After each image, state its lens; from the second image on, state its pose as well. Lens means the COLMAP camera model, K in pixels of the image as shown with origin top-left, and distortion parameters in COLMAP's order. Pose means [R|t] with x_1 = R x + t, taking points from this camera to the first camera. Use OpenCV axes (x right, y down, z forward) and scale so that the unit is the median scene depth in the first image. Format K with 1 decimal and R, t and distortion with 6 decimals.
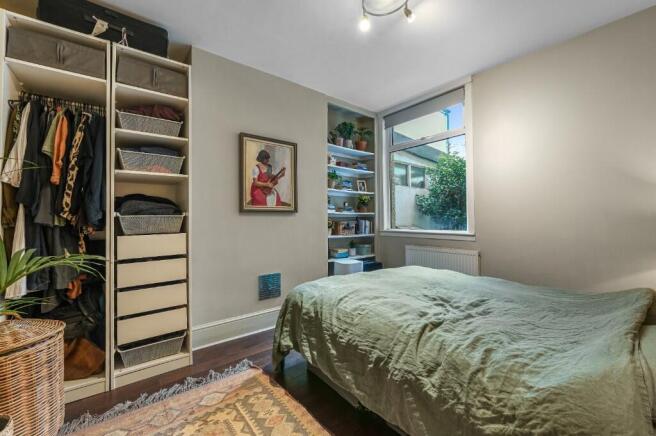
lens RADIAL K [[264.4, 0, 327.9], [0, 264.4, 218.9], [0, 0, 1]] dist [-0.021827, 0.000116]
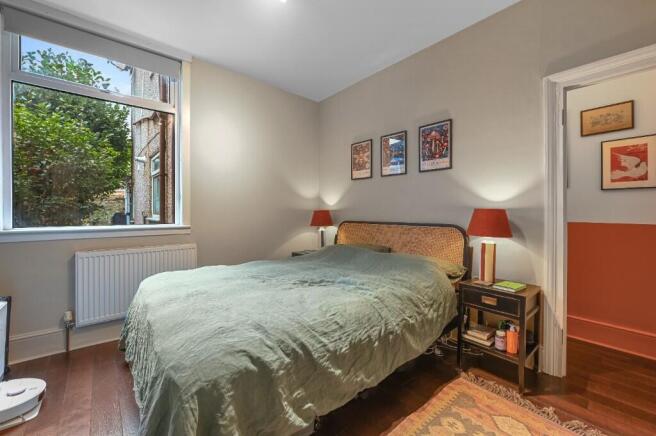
lens RADIAL K [[264.4, 0, 330.3], [0, 264.4, 213.7], [0, 0, 1]] dist [-0.021827, 0.000116]
pose [[-0.040037, -0.004242, 0.999189, -0.685975], [-0.009703, 0.999945, 0.003856, 0.006465], [-0.999151, -0.009541, -0.040076, 0.914176]]
